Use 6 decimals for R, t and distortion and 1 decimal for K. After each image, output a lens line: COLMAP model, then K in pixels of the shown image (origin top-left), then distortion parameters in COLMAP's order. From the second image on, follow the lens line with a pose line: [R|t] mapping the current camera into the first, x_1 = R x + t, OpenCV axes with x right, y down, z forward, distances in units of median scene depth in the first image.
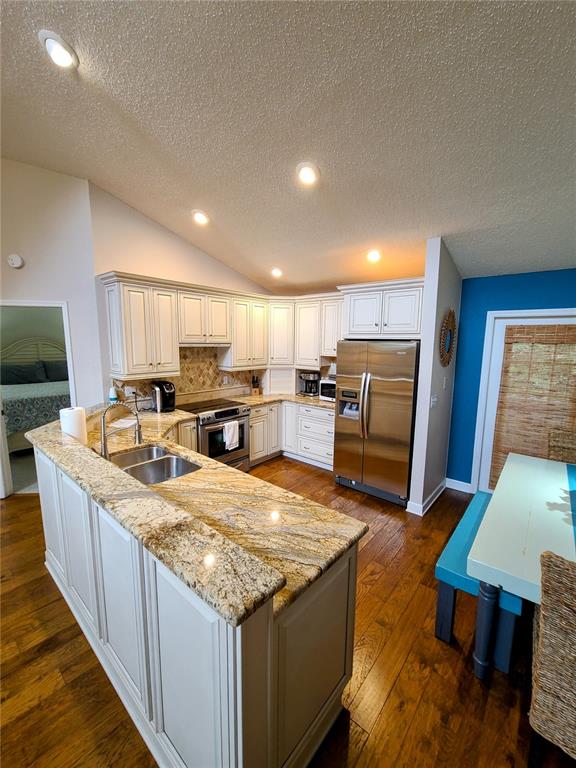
lens RADIAL K [[315.8, 0, 292.4], [0, 315.8, 384.9], [0, 0, 1]] dist [0.001380, -0.001388]
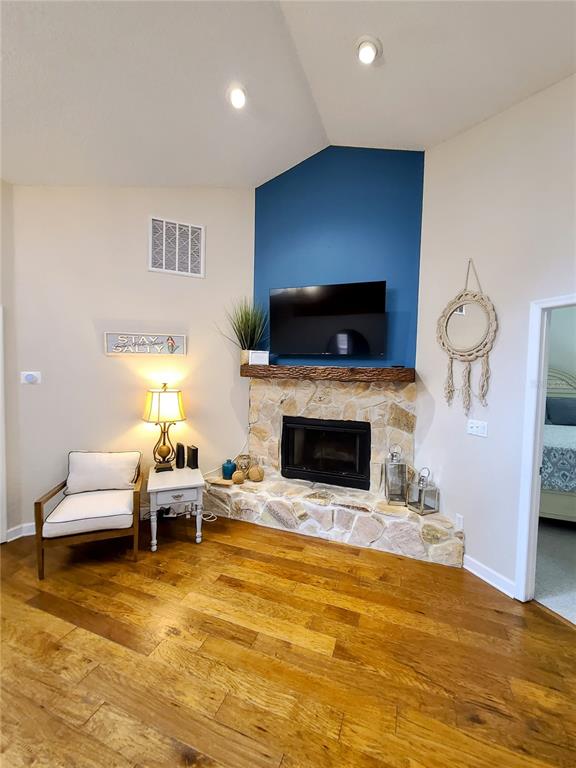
lens RADIAL K [[315.8, 0, 292.4], [0, 315.8, 384.9], [0, 0, 1]] dist [0.001380, -0.001388]
pose [[0.335335, 0.043685, -0.941085, -0.448103], [-0.152118, 0.988327, -0.008326, -0.002980], [0.929737, 0.145948, 0.338066, 0.260969]]
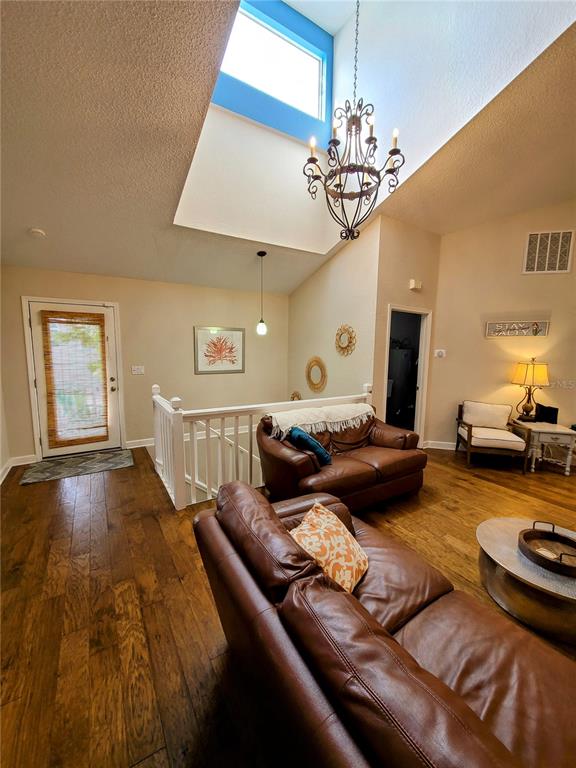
lens RADIAL K [[315.8, 0, 292.4], [0, 315.8, 384.9], [0, 0, 1]] dist [0.001380, -0.001388]
pose [[-0.302621, 0.106862, -0.947101, 0.013150], [-0.149949, 0.975982, 0.158033, 0.084875], [0.941242, 0.189841, -0.279329, -0.267485]]
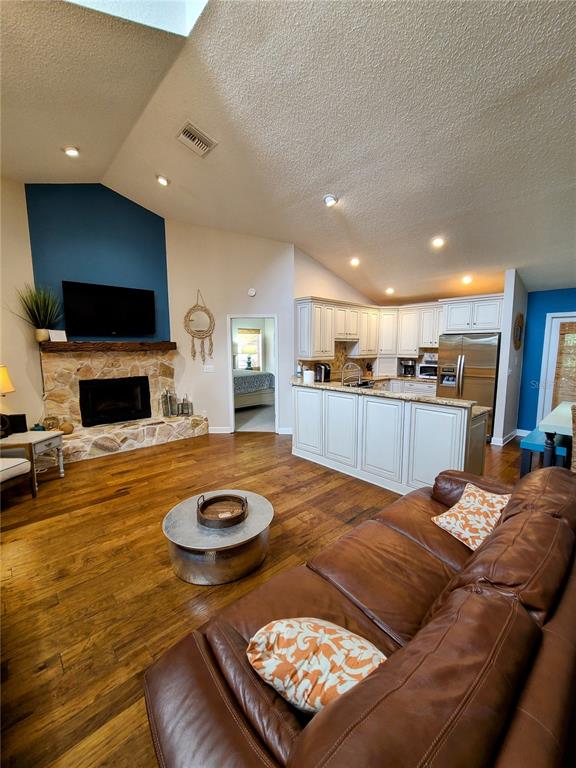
lens RADIAL K [[315.8, 0, 292.4], [0, 315.8, 384.9], [0, 0, 1]] dist [0.001380, -0.001388]
pose [[0.992704, 0.000103, -0.120580, -0.371430], [-0.002279, 0.999837, -0.017900, 0.126701], [0.120559, 0.018044, 0.992542, -0.583634]]
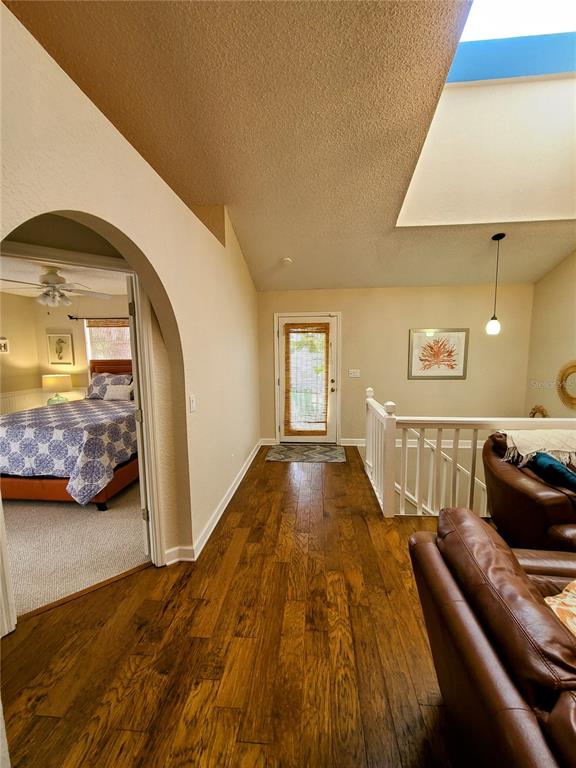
lens RADIAL K [[315.8, 0, 292.4], [0, 315.8, 384.9], [0, 0, 1]] dist [0.001380, -0.001388]
pose [[-0.811106, 0.064482, -0.581334, -0.003458], [-0.078666, 0.972848, 0.217667, 0.094744], [0.579586, 0.222282, -0.784010, -0.298399]]
